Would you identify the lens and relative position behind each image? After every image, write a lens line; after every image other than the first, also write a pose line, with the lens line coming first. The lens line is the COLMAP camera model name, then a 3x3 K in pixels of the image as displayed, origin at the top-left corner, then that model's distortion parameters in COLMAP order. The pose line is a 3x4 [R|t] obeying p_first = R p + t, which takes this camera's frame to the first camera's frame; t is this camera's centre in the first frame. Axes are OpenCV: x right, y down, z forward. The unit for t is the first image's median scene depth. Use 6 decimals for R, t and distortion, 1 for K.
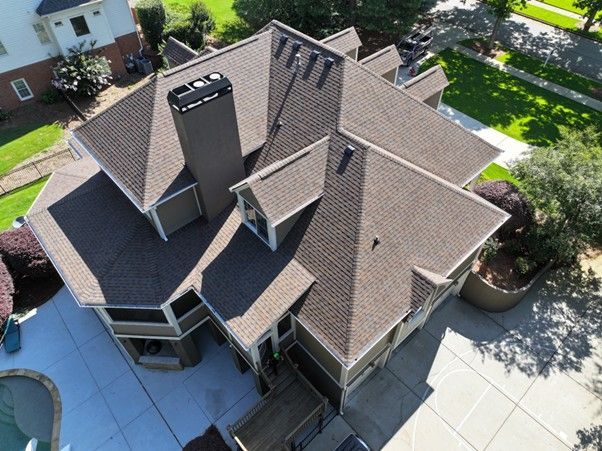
lens RADIAL K [[420.4, 0, 300.4], [0, 420.4, 225.3], [0, 0, 1]] dist [0.005418, 0.006945]
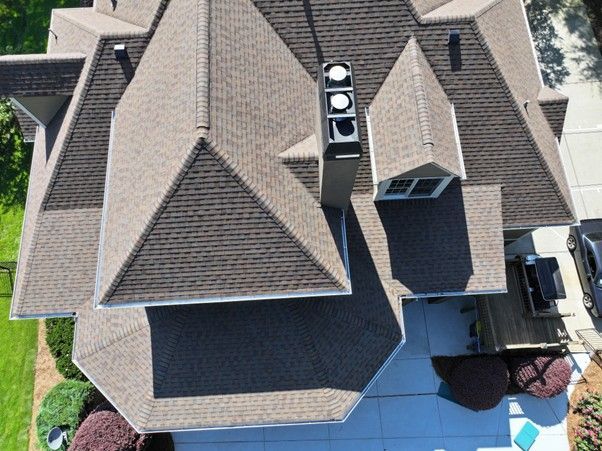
lens RADIAL K [[420.4, 0, 301.1], [0, 420.4, 222.9], [0, 0, 1]] dist [0.005418, 0.006945]
pose [[0.628940, -0.740088, 0.238125, -0.476492], [0.587366, 0.652992, 0.478124, -0.470509], [-0.509348, -0.160845, 0.845396, 0.422460]]
